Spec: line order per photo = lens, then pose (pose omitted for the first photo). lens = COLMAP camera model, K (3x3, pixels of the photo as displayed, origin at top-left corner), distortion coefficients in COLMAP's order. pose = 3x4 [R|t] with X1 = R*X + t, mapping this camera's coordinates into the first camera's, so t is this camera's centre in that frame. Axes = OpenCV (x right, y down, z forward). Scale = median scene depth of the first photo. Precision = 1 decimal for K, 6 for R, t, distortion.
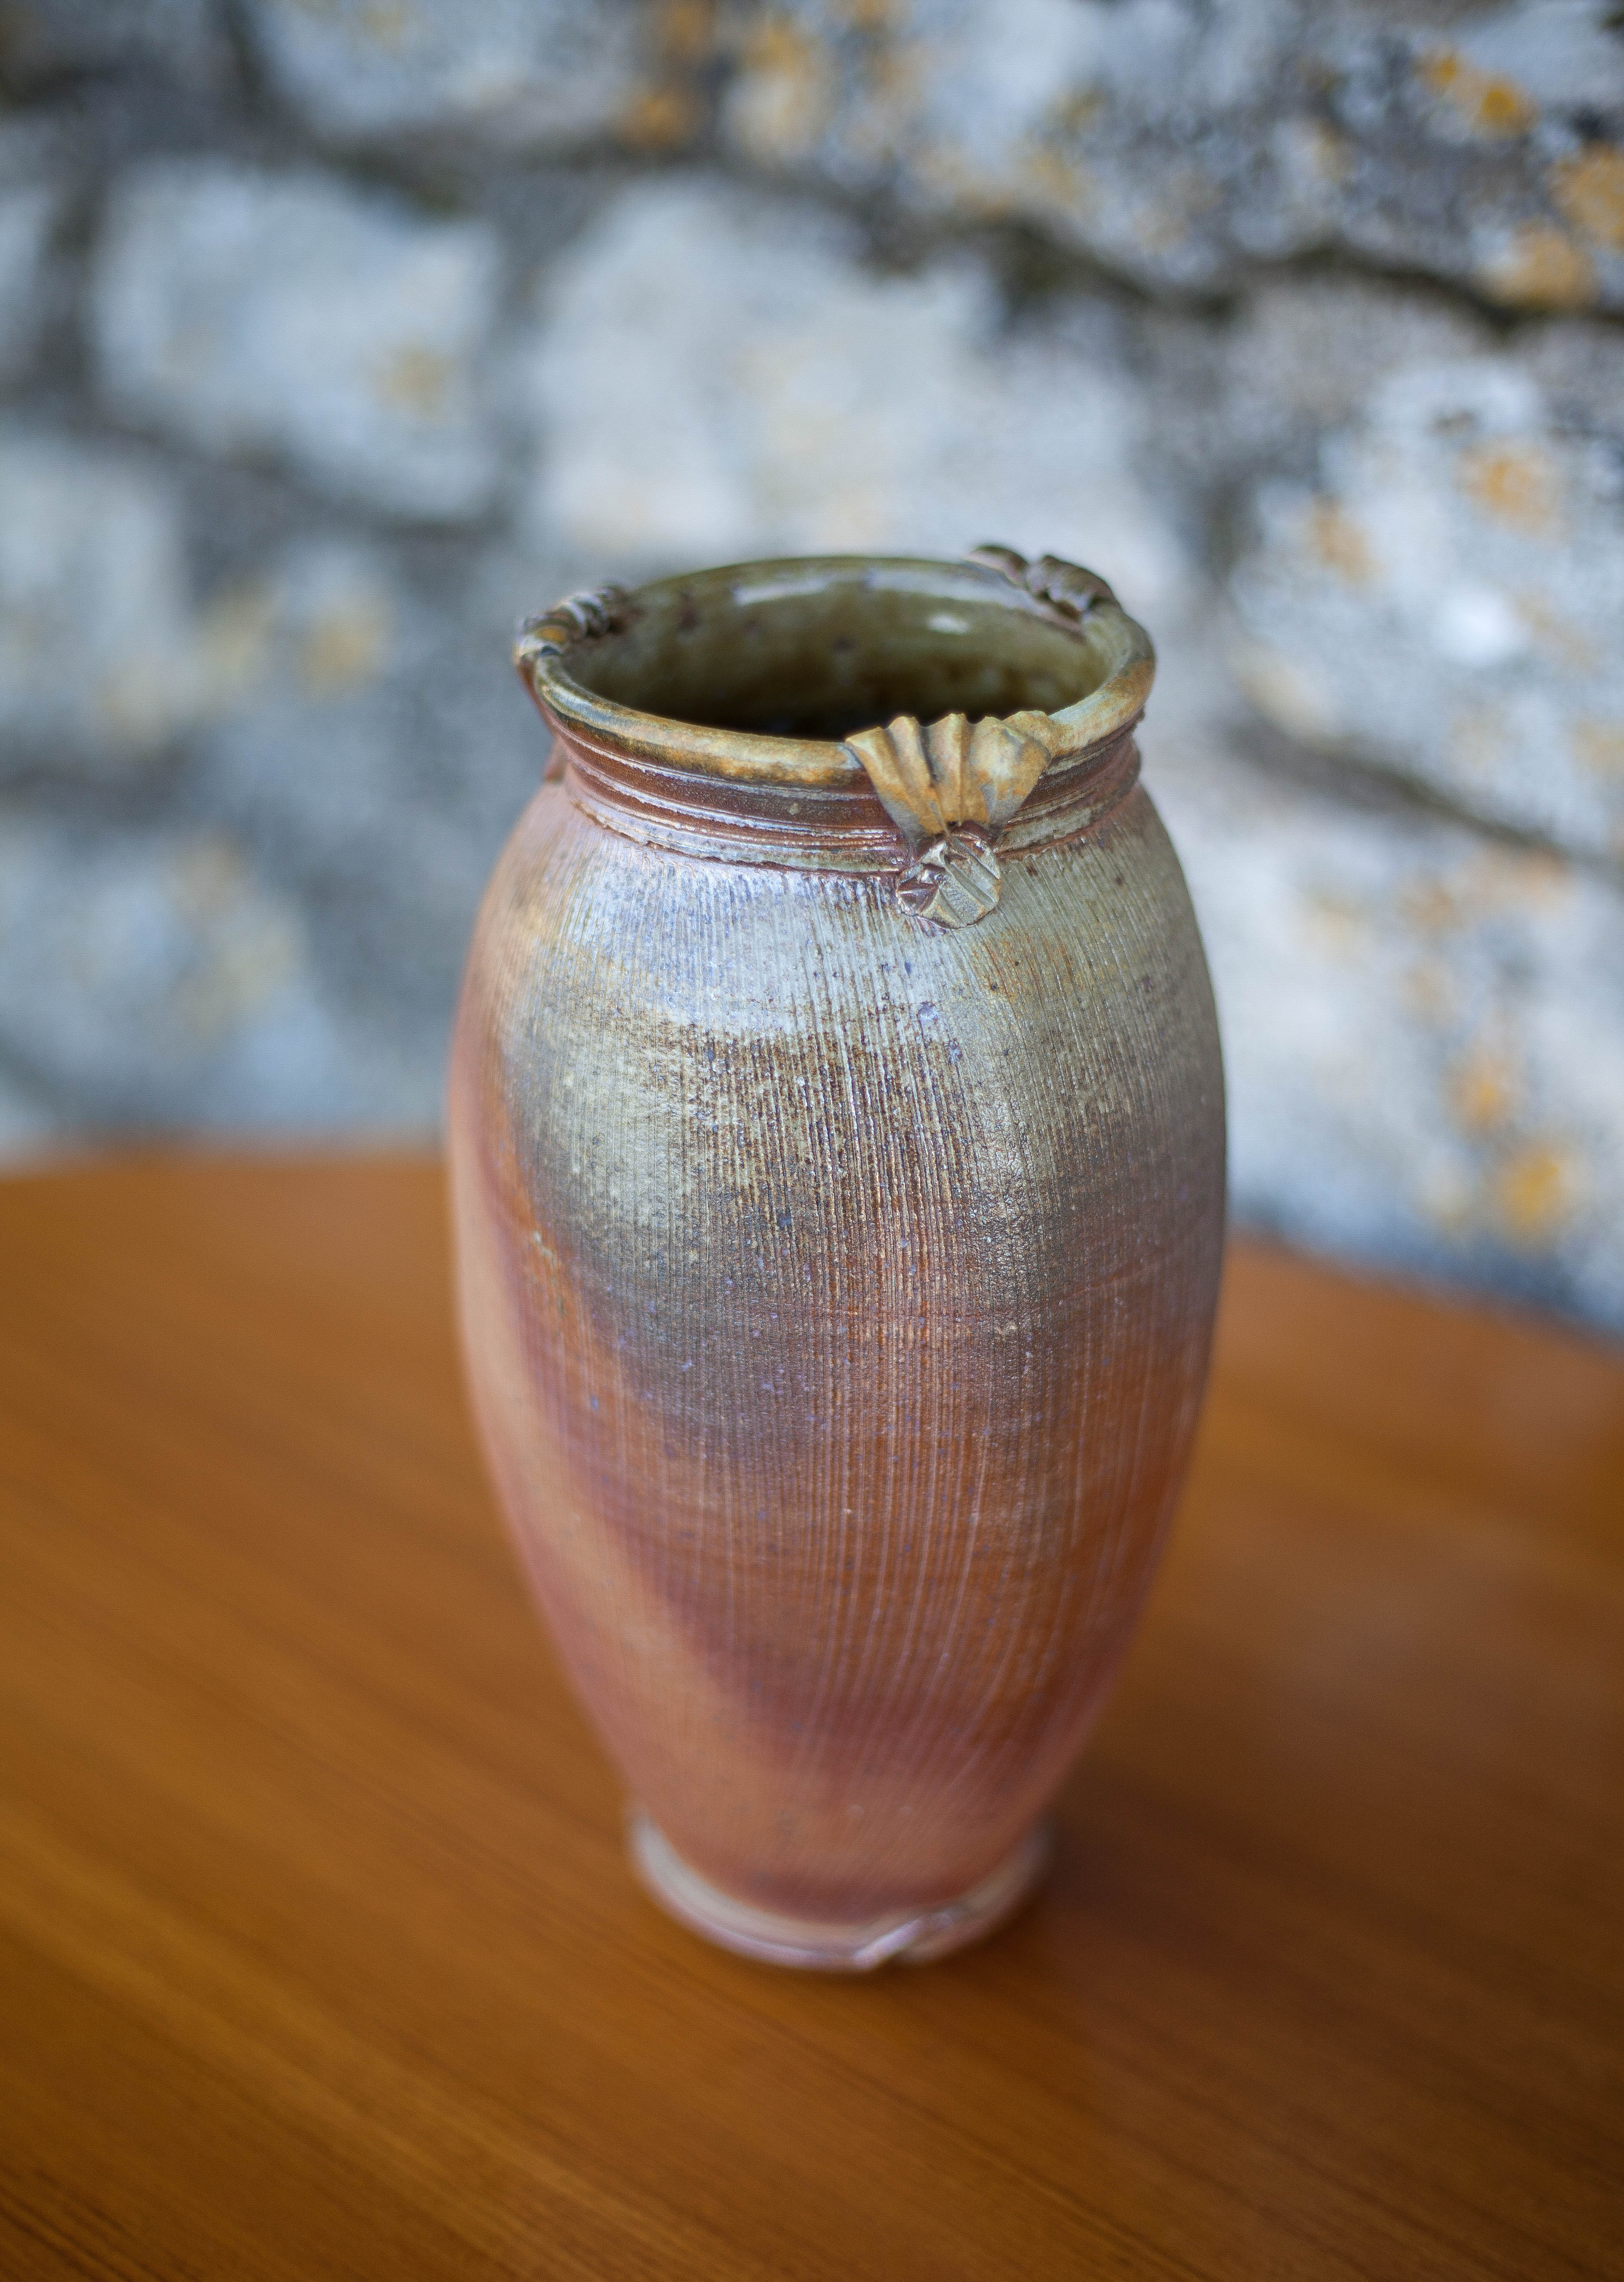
lens RADIAL K [[3719.9, 0, 842.3], [0, 3719.9, 1211.6], [0, 0, 1]] dist [-0.130776, -0.103571]
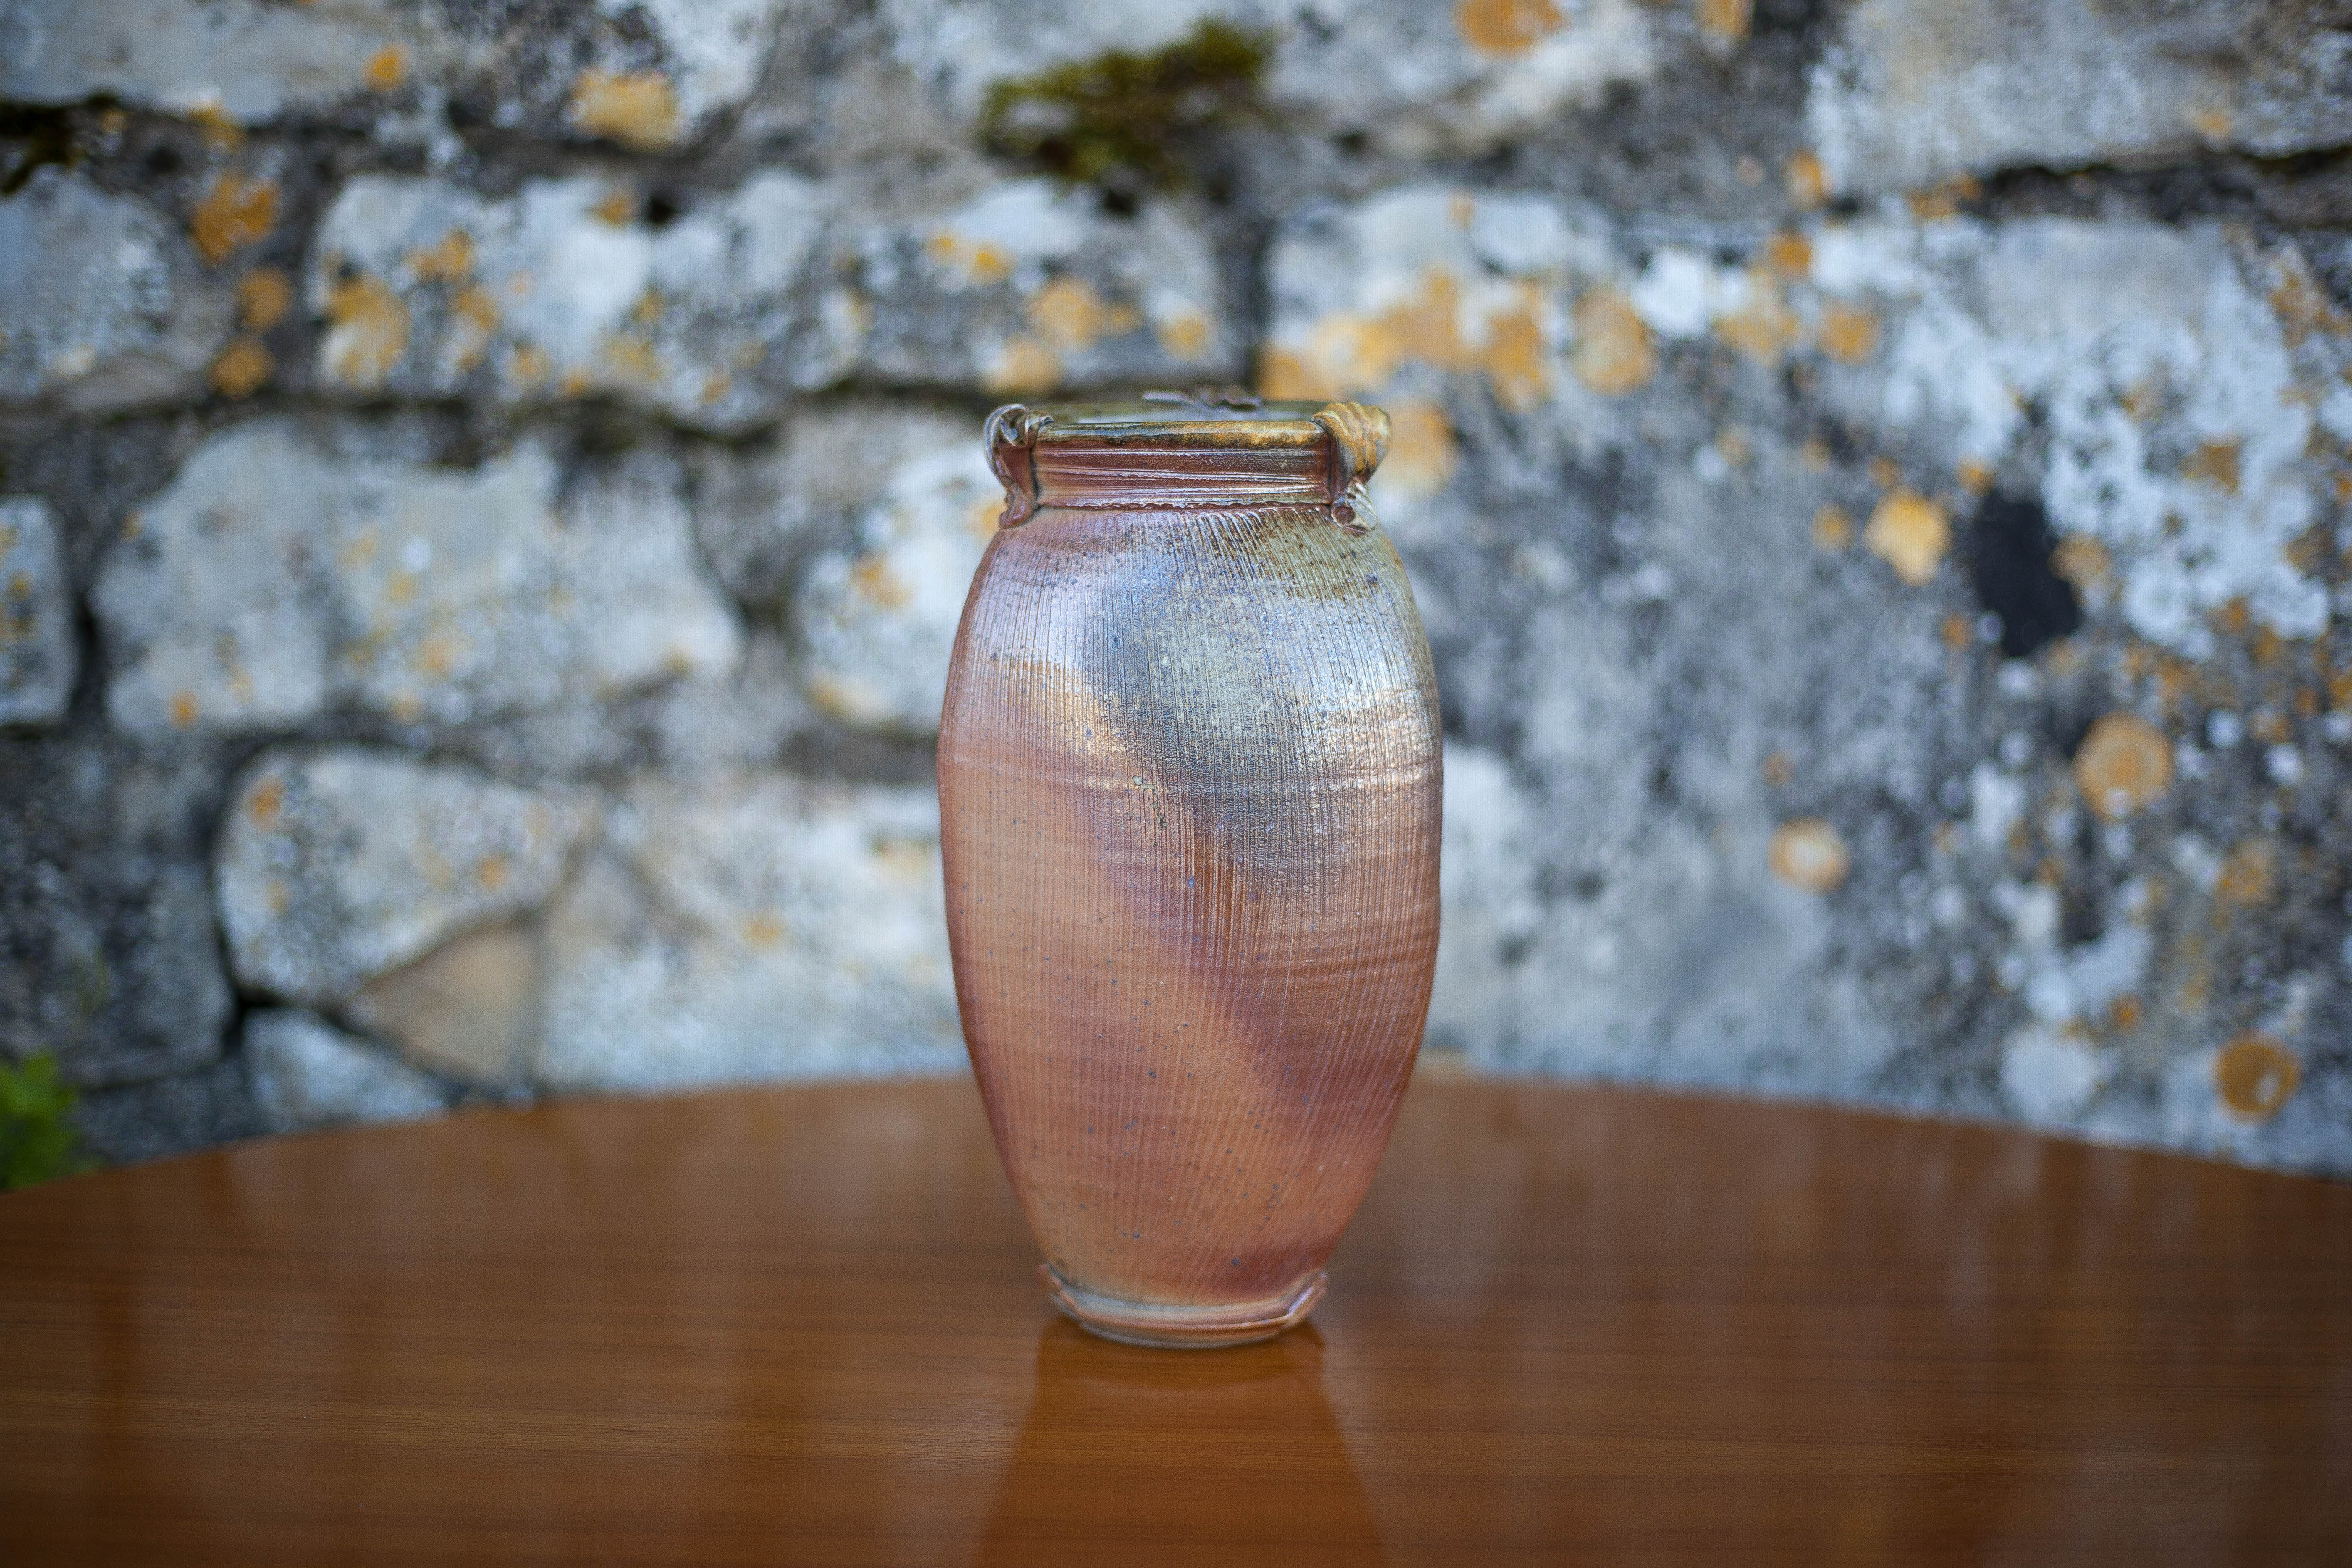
lens RADIAL K [[3474.4, 0, 1176.0], [0, 3474.4, 784.0], [0, 0, 1]] dist [-0.147531, -0.016959]
pose [[0.774487, -0.105081, 0.623801, -0.948059], [0.288482, 0.936268, -0.200451, 0.295116], [-0.562982, 0.335202, 0.755441, -0.082177]]
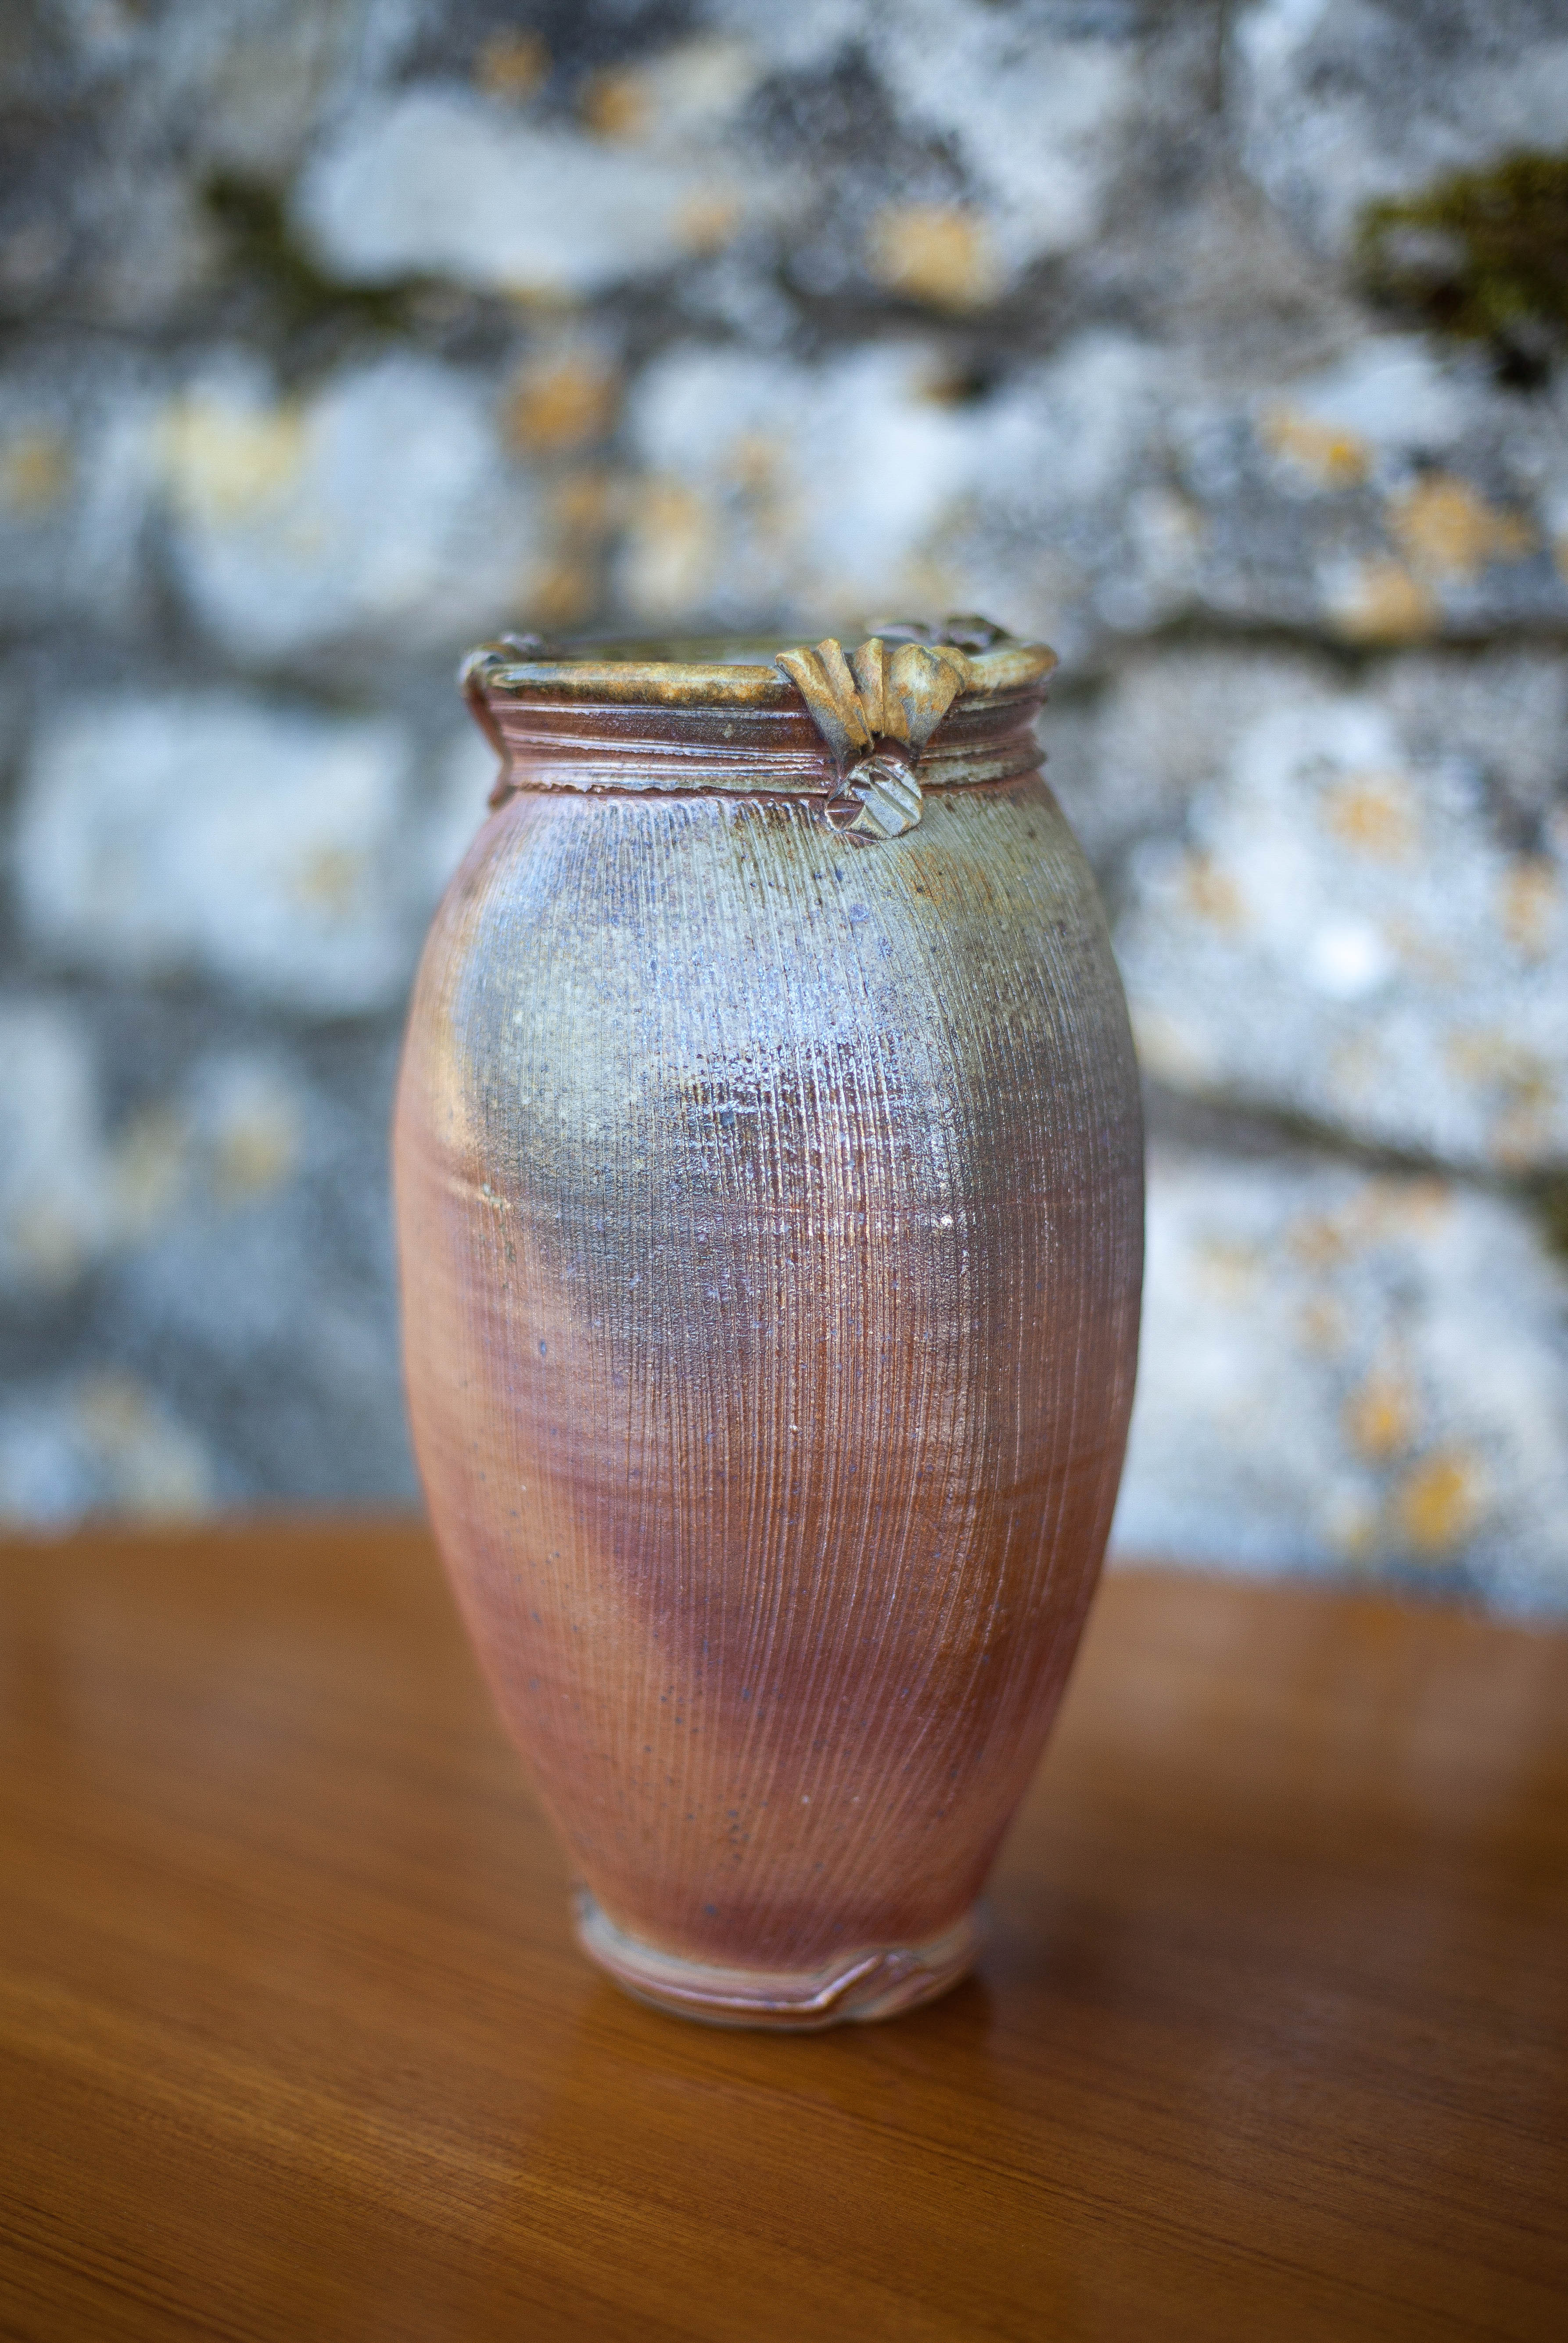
lens RADIAL K [[3760.1, 0, 786.5], [0, 3760.1, 1233.6], [0, 0, 1]] dist [-0.153672, -0.018783]
pose [[0.999449, -0.022130, 0.024722, -0.024298], [0.027948, 0.963076, -0.267777, 0.299231], [-0.017884, 0.268320, 0.963164, -0.008196]]
